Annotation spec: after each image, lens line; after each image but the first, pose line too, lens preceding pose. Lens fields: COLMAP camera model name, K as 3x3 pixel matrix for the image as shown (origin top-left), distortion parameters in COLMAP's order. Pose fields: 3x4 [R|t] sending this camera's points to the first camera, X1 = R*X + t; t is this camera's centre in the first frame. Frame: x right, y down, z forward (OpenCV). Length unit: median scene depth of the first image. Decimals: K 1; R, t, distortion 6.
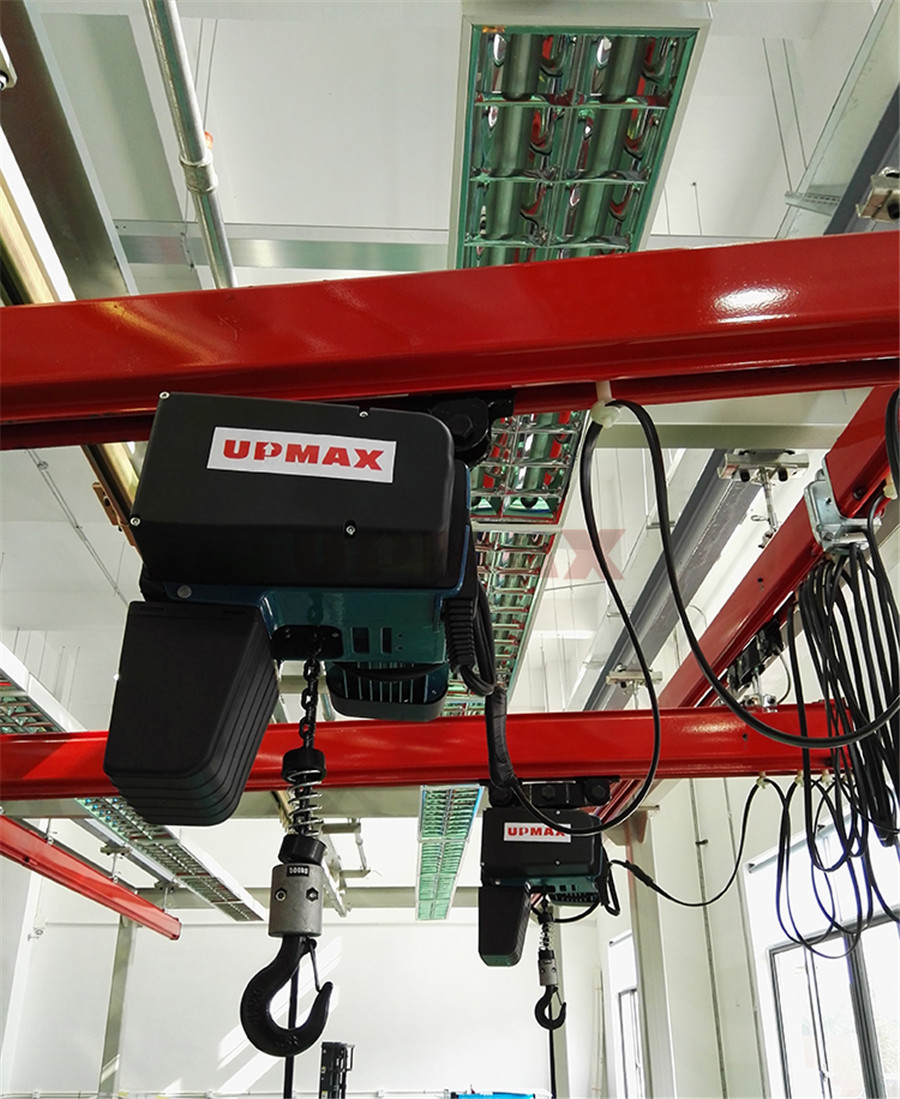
lens RADIAL K [[978.8, 0, 450.9], [0, 978.8, 603.3], [0, 0, 1]] dist [0.007698, -0.002659]
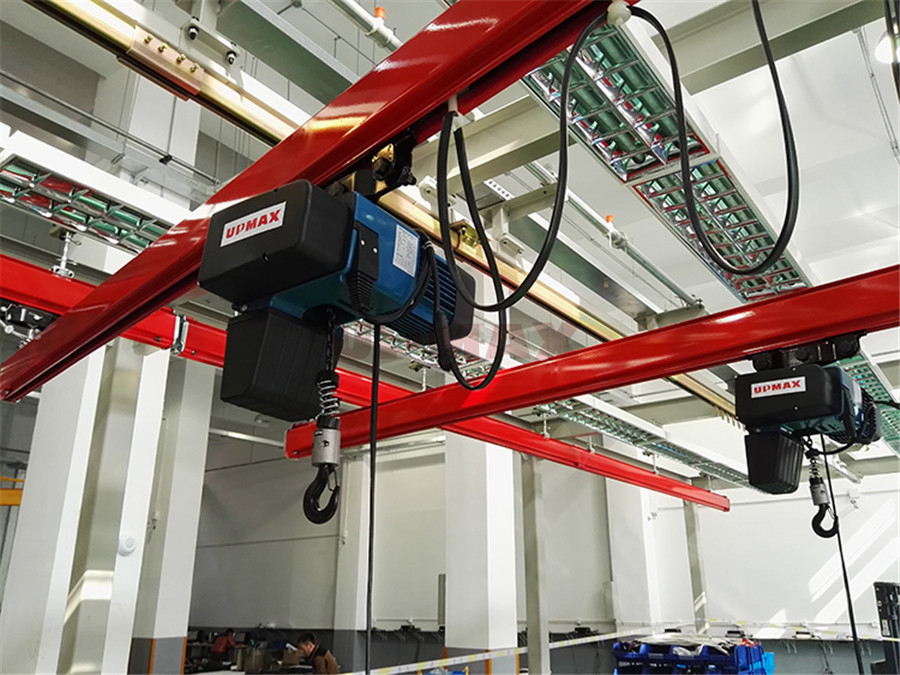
lens RADIAL K [[731.8, 0, 455.3], [0, 731.8, 343.5], [0, 0, 1]] dist [0.046296, -0.078393]
pose [[0.772388, -0.213839, -0.598072, 0.110986], [0.268238, 0.963351, 0.001976, 0.020393], [0.575730, -0.161952, 0.801440, 0.002798]]
